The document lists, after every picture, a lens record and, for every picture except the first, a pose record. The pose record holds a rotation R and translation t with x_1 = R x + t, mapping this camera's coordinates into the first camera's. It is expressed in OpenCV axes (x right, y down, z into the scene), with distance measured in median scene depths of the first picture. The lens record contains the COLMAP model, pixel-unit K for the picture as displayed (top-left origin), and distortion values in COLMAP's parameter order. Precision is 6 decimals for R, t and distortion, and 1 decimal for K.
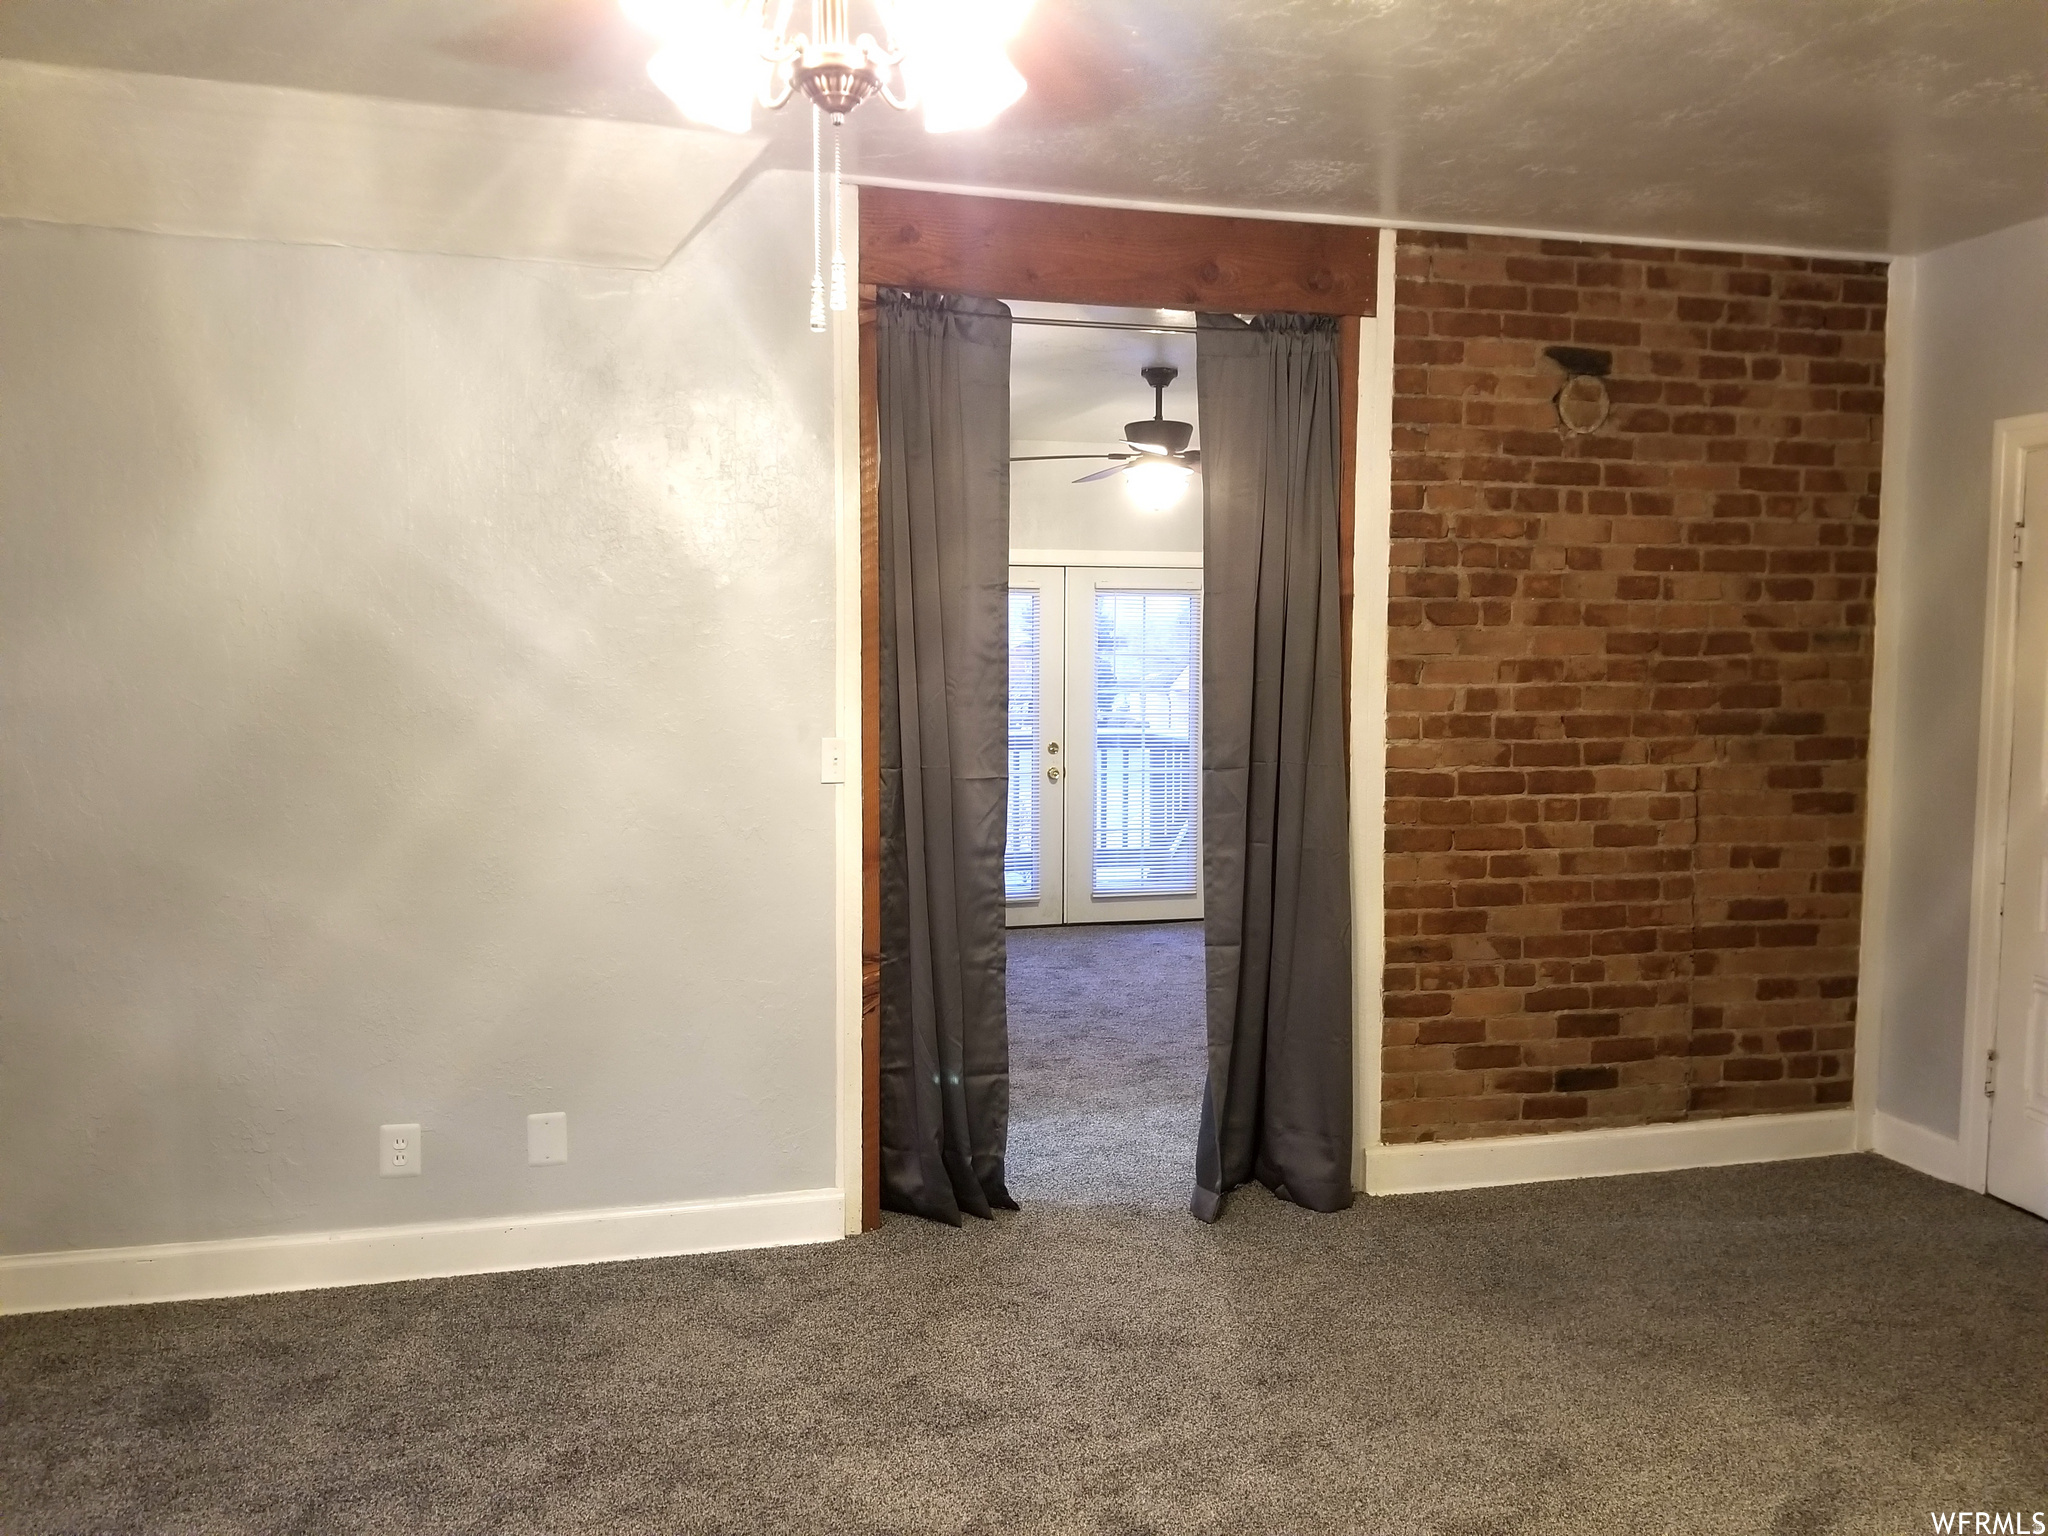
lens RADIAL K [[1581.2, 0, 1024.0], [0, 1581.2, 768.0], [0, 0, 1]] dist [0.094550, -0.108305]
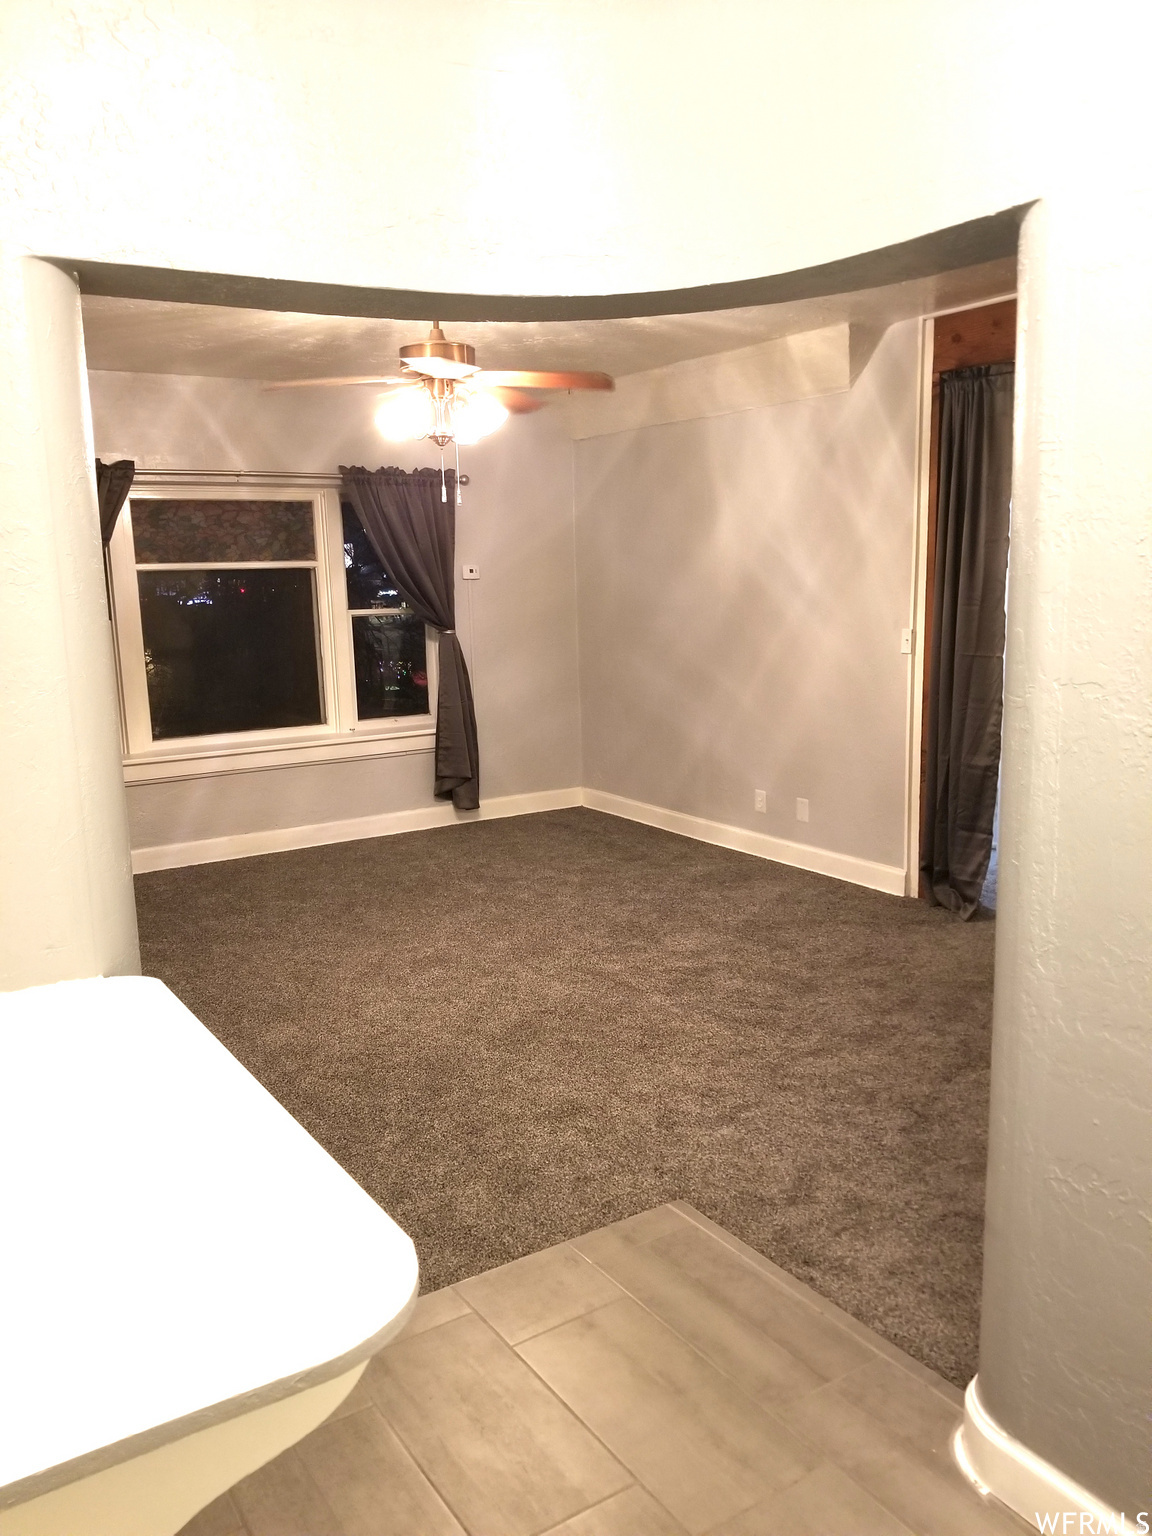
lens RADIAL K [[1211.1, 0, 576.0], [0, 1211.1, 768.0], [0, 0, 1]] dist [0.094966, -0.137480]
pose [[0.316192, 0.138997, -0.938457, 1.174672], [-0.032082, 0.990209, 0.135853, -0.040674], [0.948153, -0.012848, 0.317556, 0.187831]]
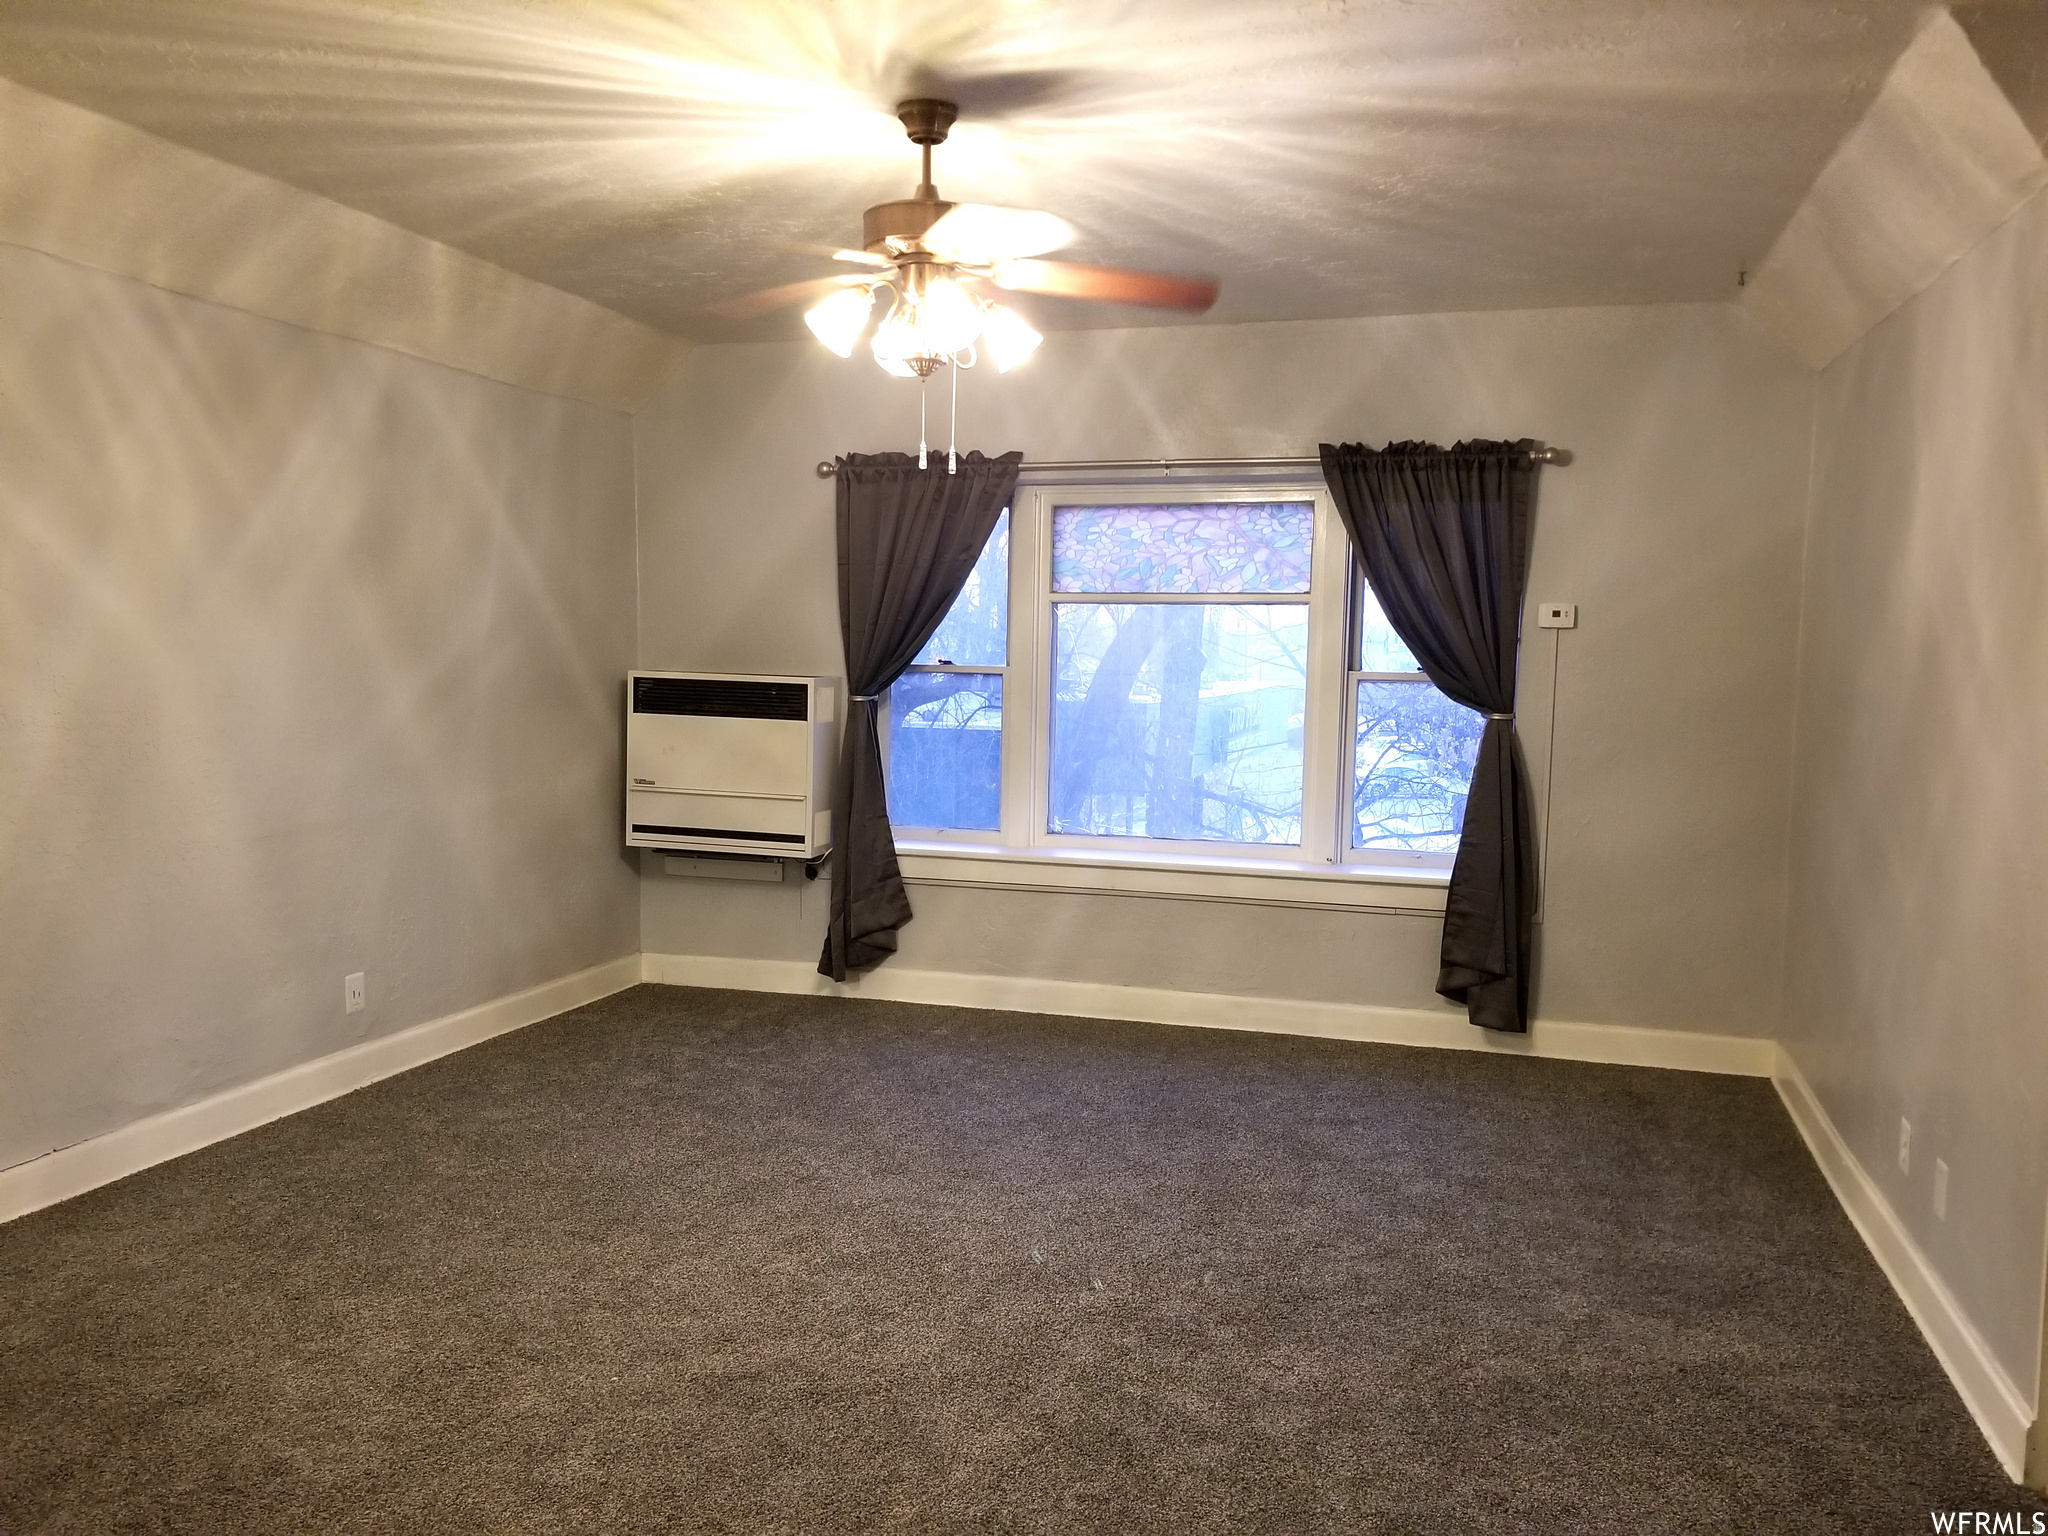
lens RADIAL K [[1614.8, 0, 1024.0], [0, 1614.8, 768.0], [0, 0, 1]] dist [0.094966, -0.137480]
pose [[-0.518011, 0.053541, -0.853697, 0.764191], [-0.071432, 0.991845, 0.105549, -0.066833], [0.852386, 0.115657, -0.509962, 1.026962]]
